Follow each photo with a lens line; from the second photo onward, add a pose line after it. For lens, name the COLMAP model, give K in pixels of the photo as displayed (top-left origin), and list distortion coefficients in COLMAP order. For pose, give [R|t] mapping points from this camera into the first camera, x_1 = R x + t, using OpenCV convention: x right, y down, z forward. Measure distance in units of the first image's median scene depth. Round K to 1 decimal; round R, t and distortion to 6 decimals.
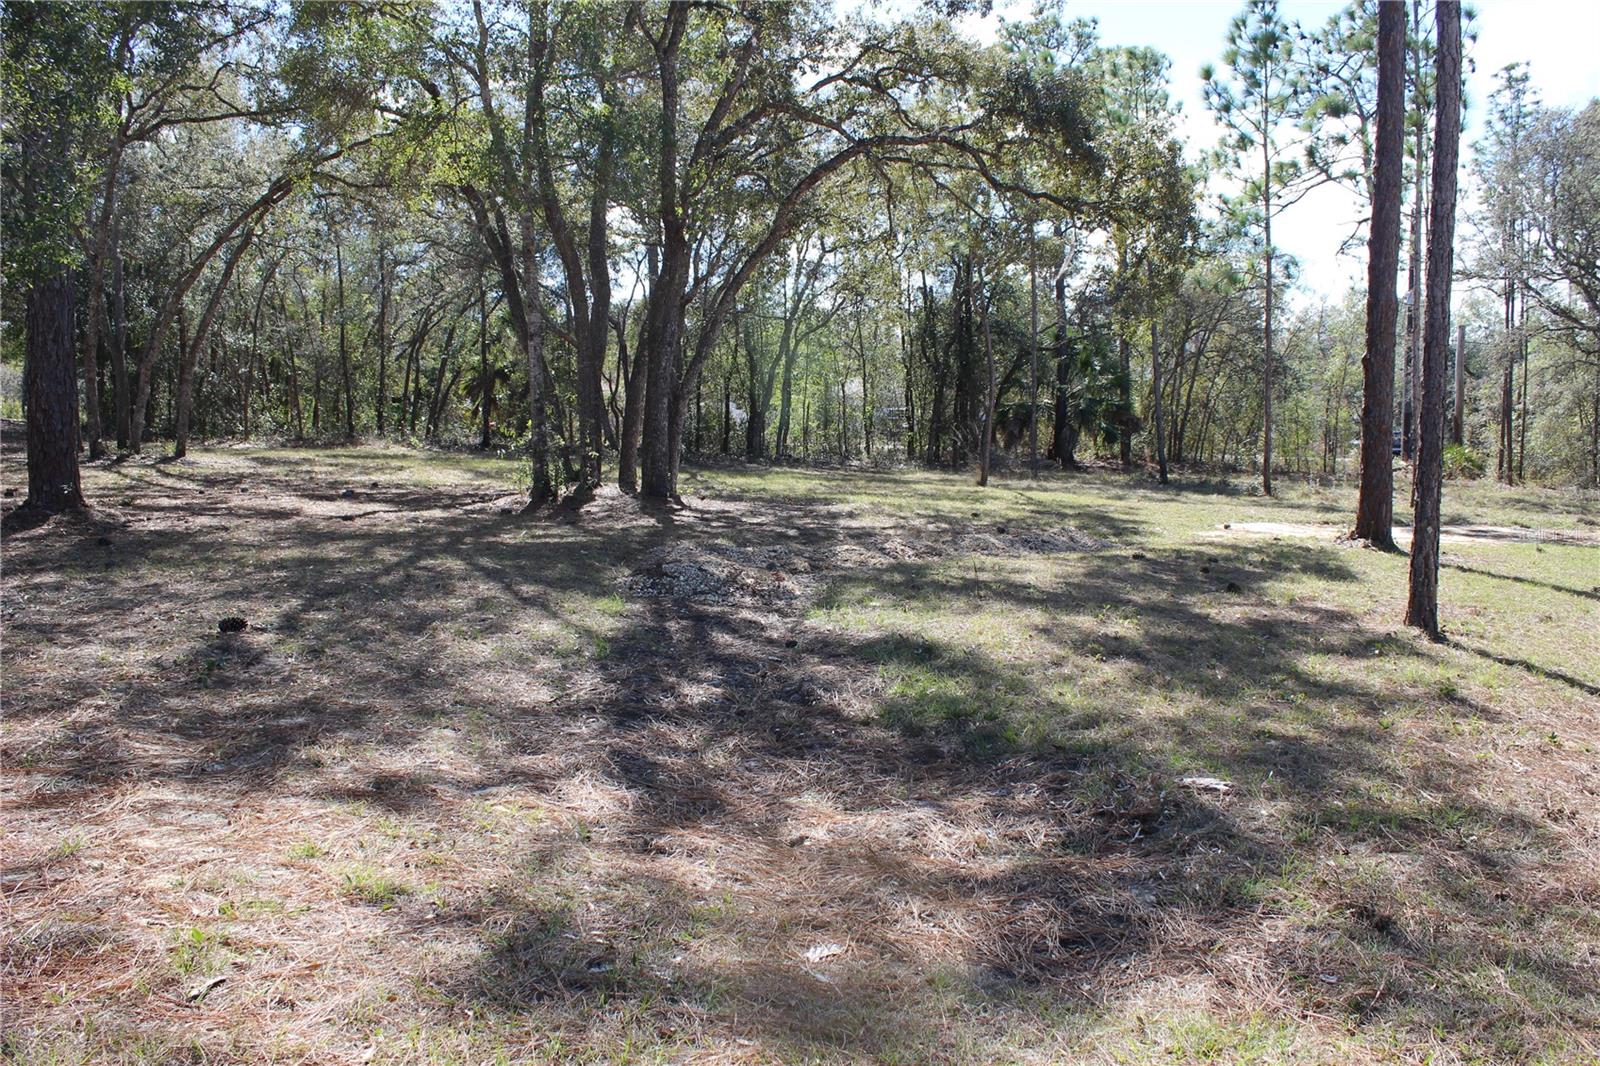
lens RADIAL K [[1352.8, 0, 800.0], [0, 1352.8, 533.0], [0, 0, 1]] dist [-0.216570, 0.253962]
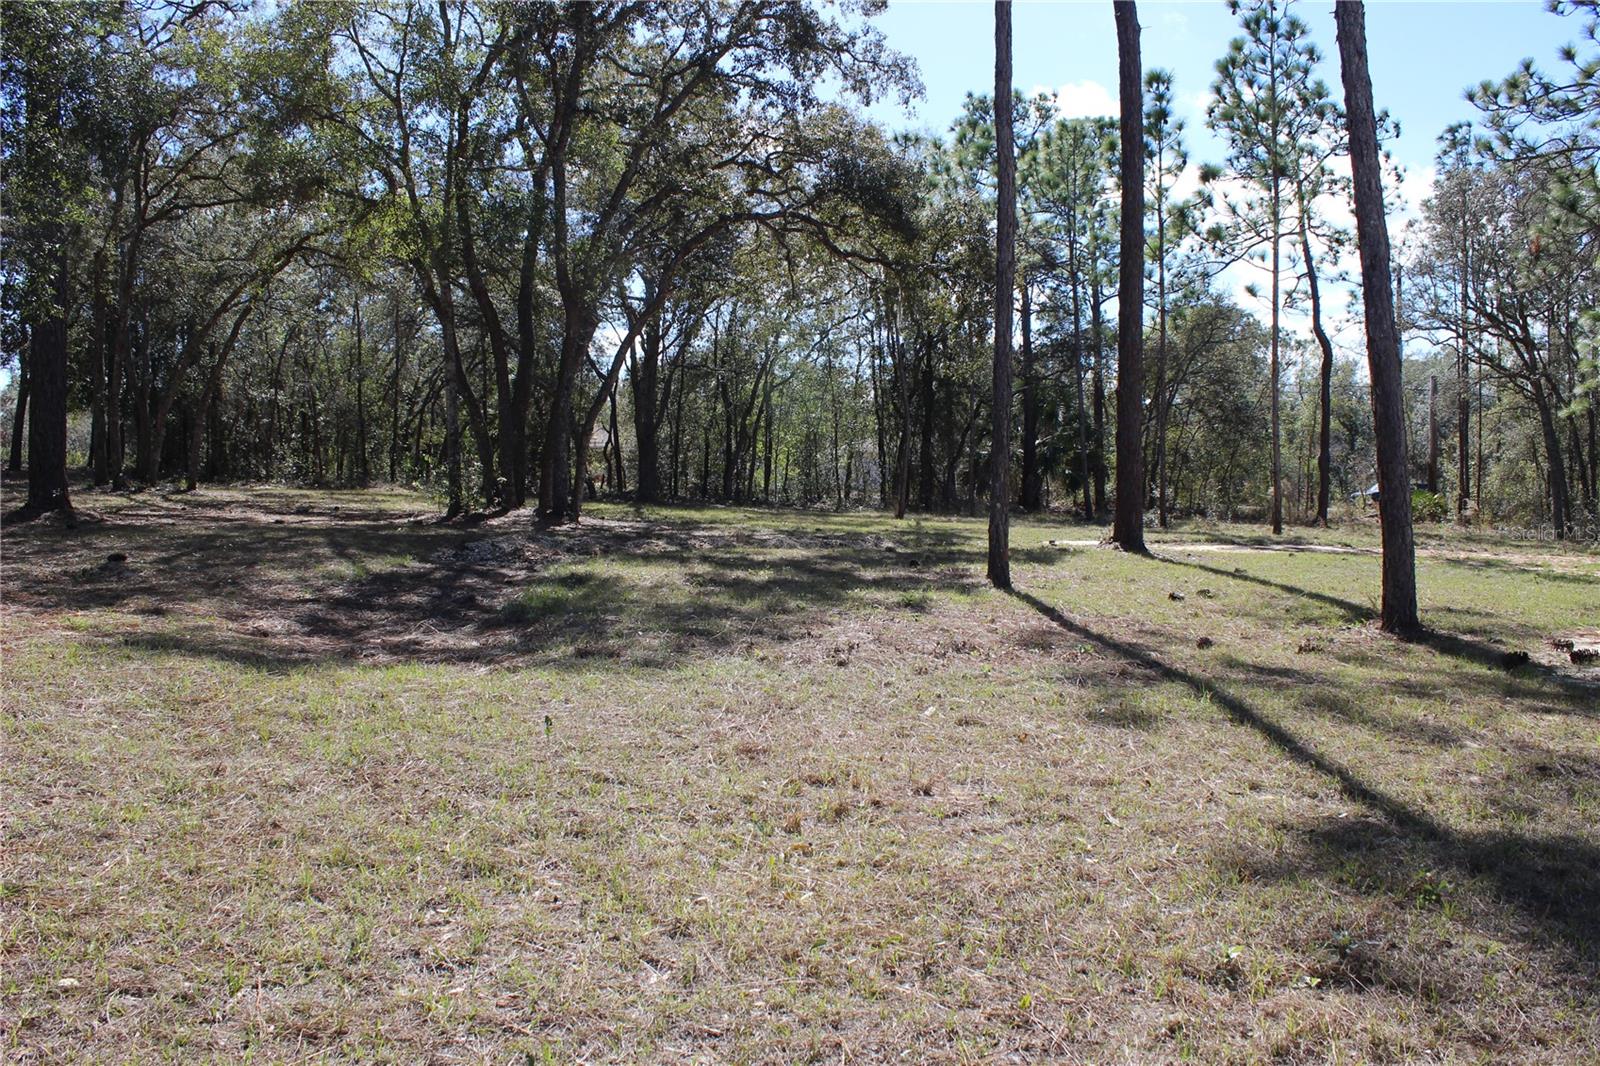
lens RADIAL K [[1352.8, 0, 800.0], [0, 1352.8, 533.0], [0, 0, 1]] dist [-0.216570, 0.253962]
pose [[0.998866, -0.000502, -0.047603, 0.113314], [-0.001647, 0.998981, -0.045092, 0.028810], [0.047578, 0.045119, 0.997848, -0.124425]]
